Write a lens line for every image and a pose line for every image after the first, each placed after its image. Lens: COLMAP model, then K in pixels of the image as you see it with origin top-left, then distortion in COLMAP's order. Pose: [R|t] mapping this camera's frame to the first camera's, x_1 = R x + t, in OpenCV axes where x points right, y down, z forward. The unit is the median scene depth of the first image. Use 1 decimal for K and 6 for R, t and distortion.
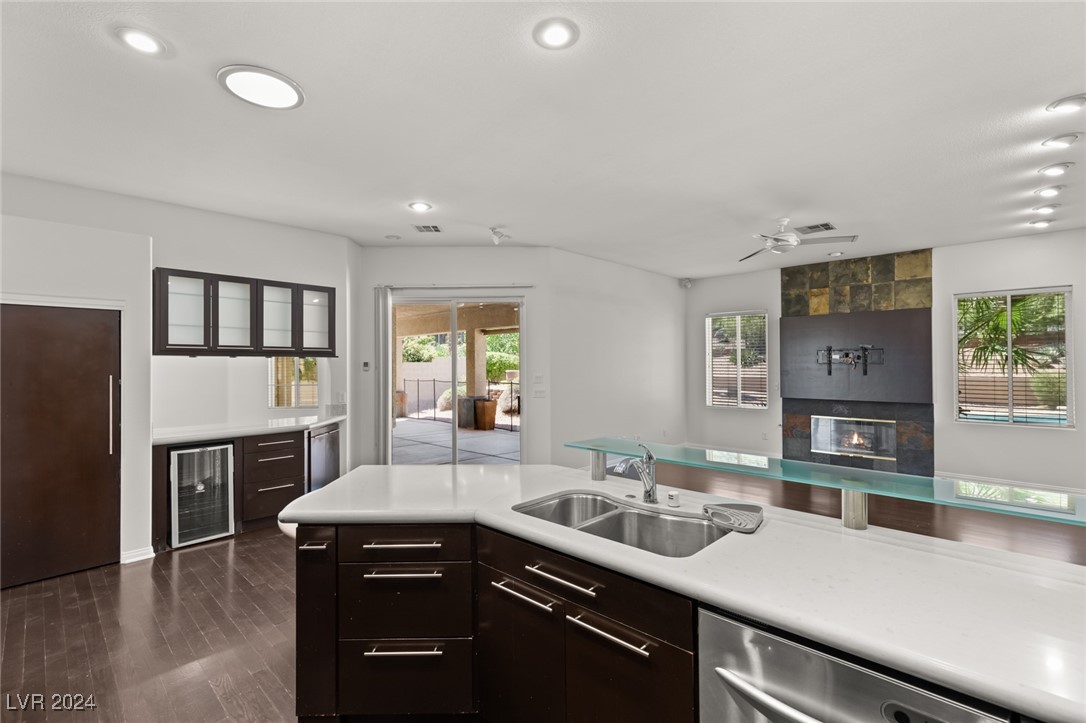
lens RADIAL K [[486.7, 0, 542.5], [0, 486.7, 362.8], [0, 0, 1]] dist [0.004858, 0.000352]
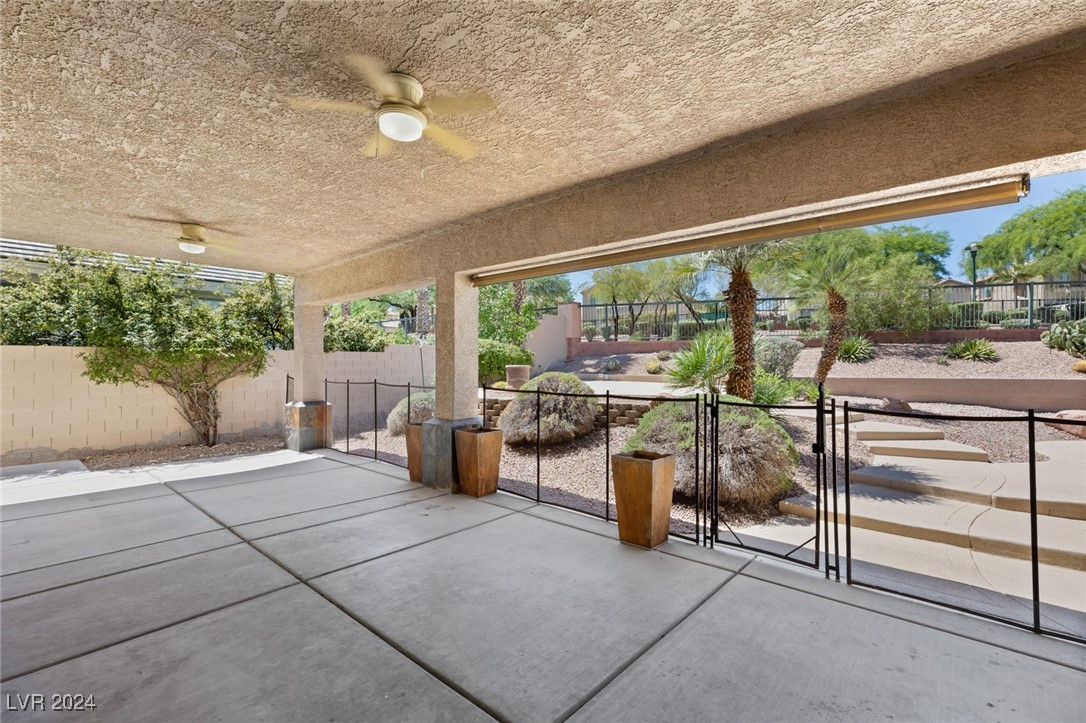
lens RADIAL K [[486.7, 0, 544.8], [0, 486.7, 358.8], [0, 0, 1]] dist [0.004858, 0.000352]
pose [[0.998598, 0.005725, 0.052623, -0.067706], [-0.005431, 0.999969, -0.005722, 0.013376], [-0.052654, 0.005428, 0.998598, 0.468360]]
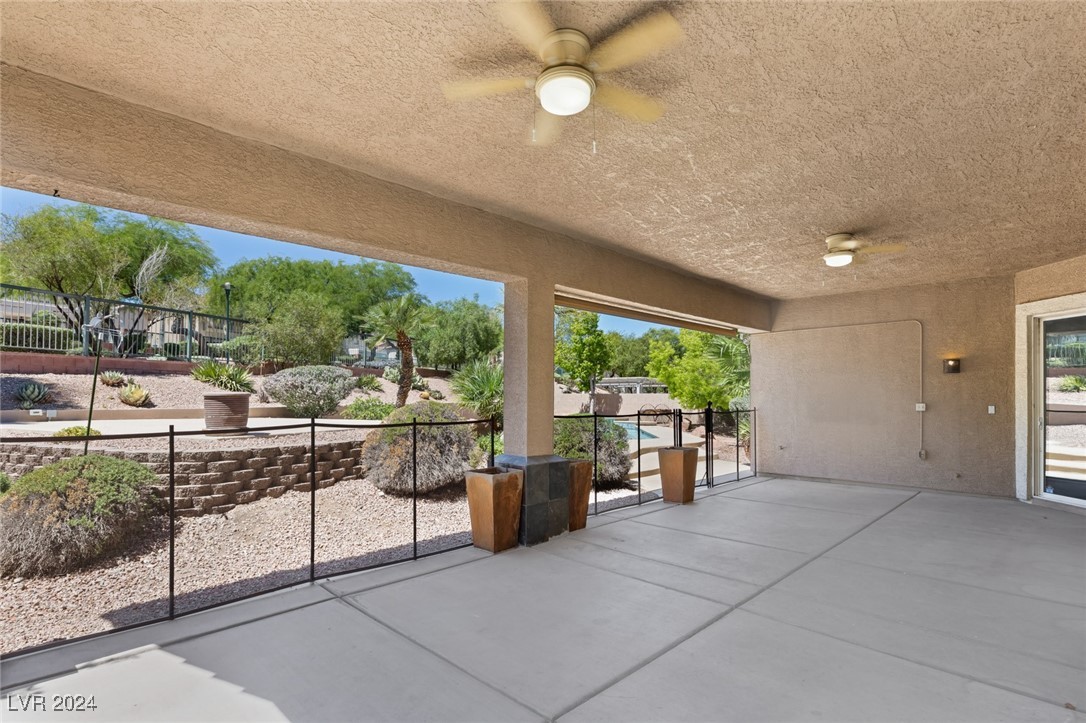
lens RADIAL K [[548.2, 0, 540.2], [0, 548.2, 399.3], [0, 0, 1]] dist [0.001847, -0.000556]
pose [[-0.000620, -0.001257, 0.999999, -0.467656], [-0.006361, 0.999979, 0.001253, 0.021115], [-0.999980, -0.006360, -0.000628, 0.841523]]
